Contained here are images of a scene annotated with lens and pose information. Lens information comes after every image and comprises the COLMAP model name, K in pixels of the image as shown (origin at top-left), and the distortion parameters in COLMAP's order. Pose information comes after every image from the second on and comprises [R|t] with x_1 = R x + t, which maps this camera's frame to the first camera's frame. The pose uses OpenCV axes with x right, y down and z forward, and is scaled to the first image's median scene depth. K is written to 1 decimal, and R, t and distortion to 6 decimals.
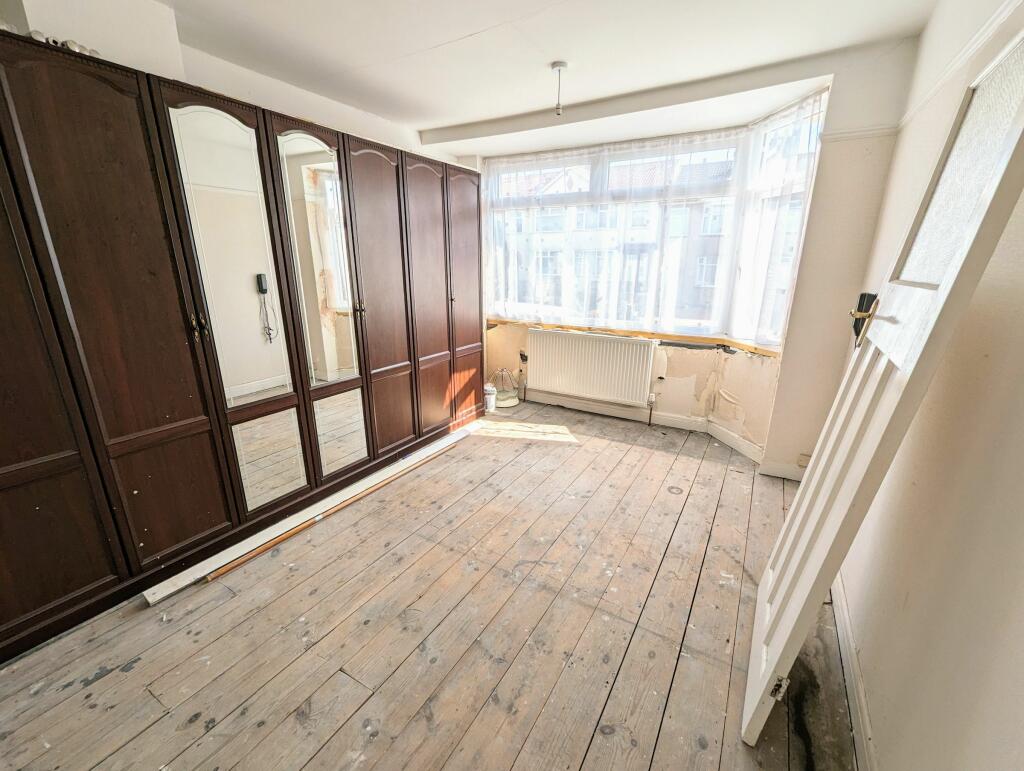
lens RADIAL K [[424.0, 0, 513.7], [0, 424.0, 386.6], [0, 0, 1]] dist [0.000249, -0.000294]
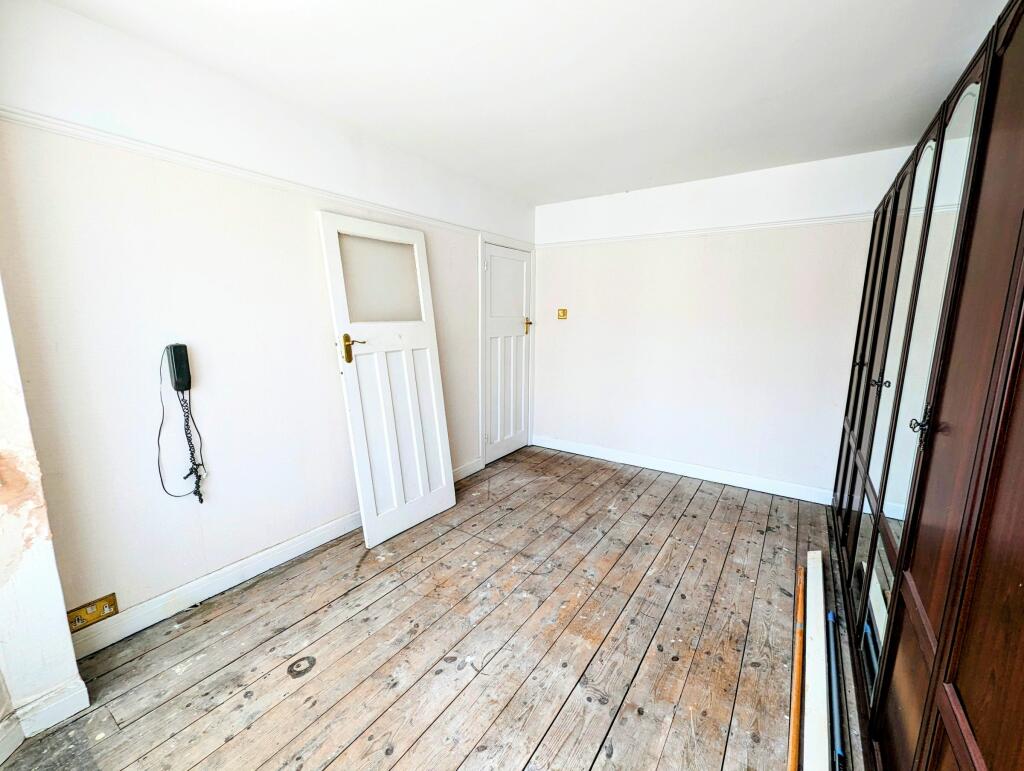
lens RADIAL K [[424.0, 0, 512.0], [0, 424.0, 385.5], [0, 0, 1]] dist [0.000249, -0.000294]
pose [[-0.998086, -0.018562, 0.058985, 0.051305], [0.008948, 0.900491, 0.434782, -0.517613], [-0.061186, 0.434477, -0.898602, 1.757982]]
